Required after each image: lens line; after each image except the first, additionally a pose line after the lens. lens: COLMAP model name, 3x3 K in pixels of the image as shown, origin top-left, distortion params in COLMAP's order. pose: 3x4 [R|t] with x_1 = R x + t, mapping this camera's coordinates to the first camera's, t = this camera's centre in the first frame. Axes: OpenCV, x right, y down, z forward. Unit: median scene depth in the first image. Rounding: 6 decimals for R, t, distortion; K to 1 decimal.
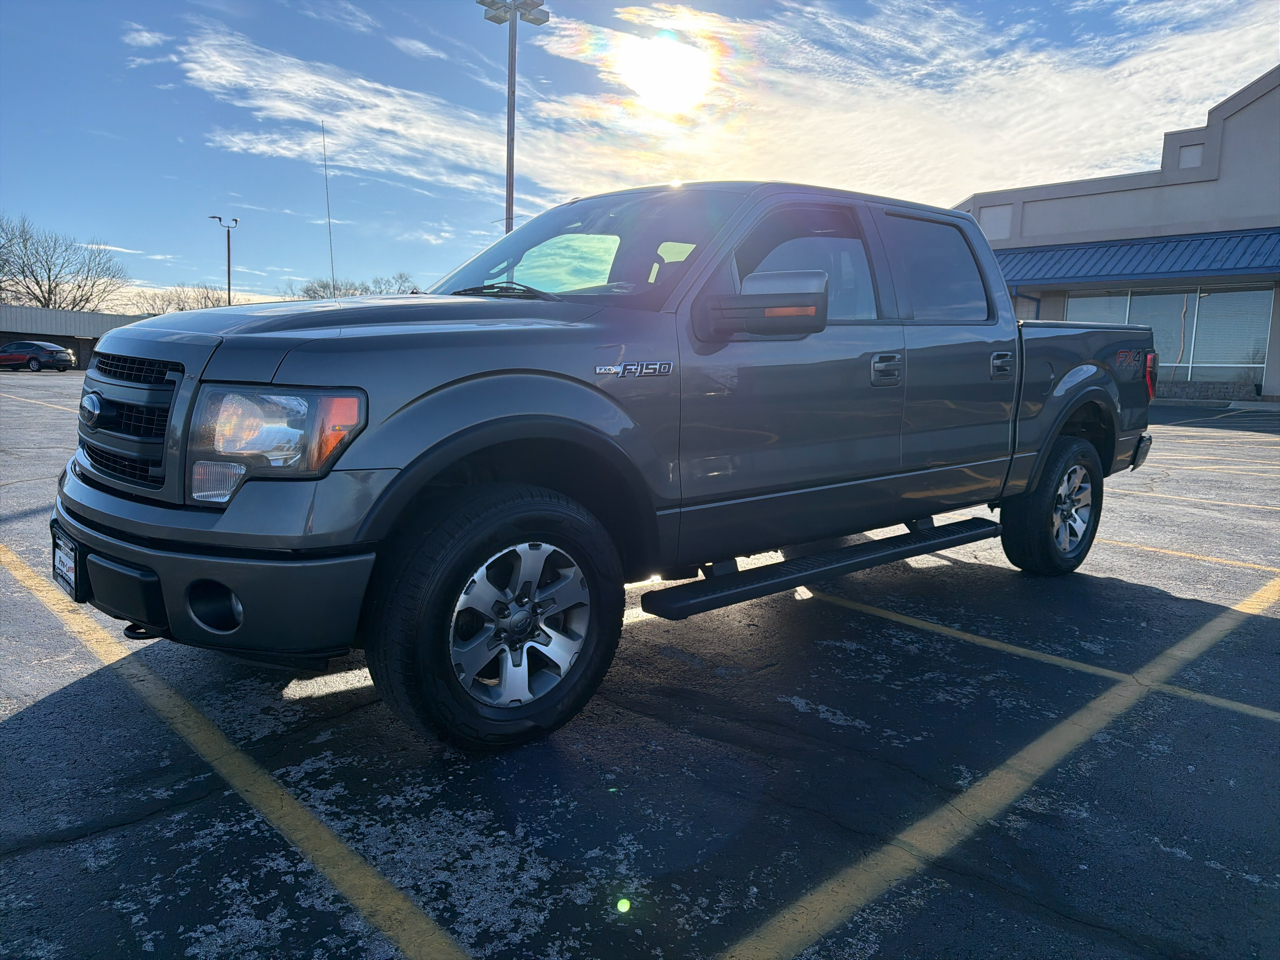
lens RADIAL K [[909.1, 0, 638.5], [0, 909.1, 463.8], [0, 0, 1]] dist [-0.005277, -0.010302]
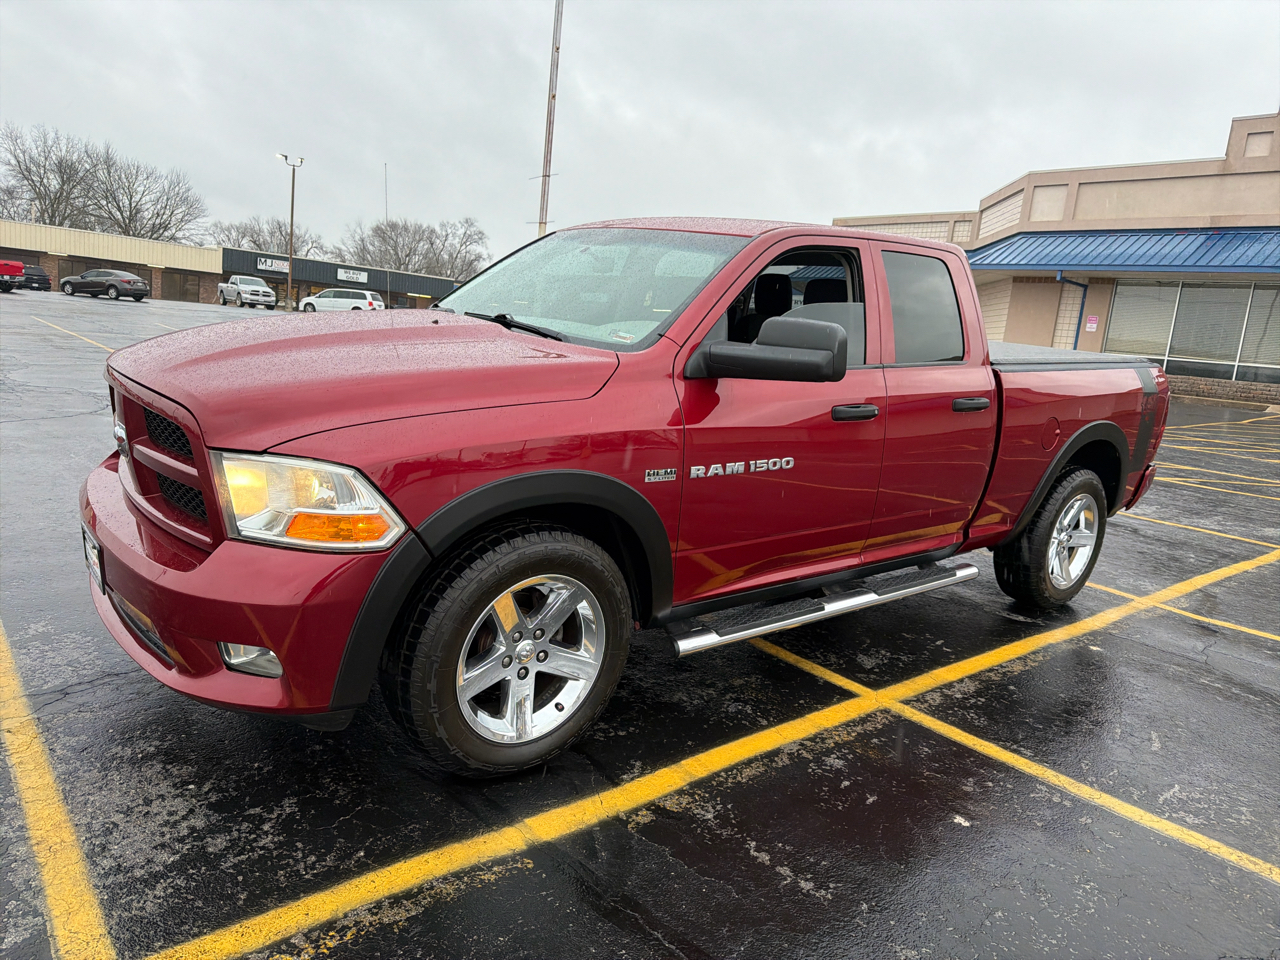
lens RADIAL K [[895.4, 0, 640.0], [0, 895.4, 480.0], [0, 0, 1]] dist [-0.004328, -0.014789]
pose [[0.996080, 0.069800, -0.054335, 0.327358], [-0.065939, 0.995374, 0.069875, -0.082230], [0.058961, -0.066018, 0.996075, -0.079598]]
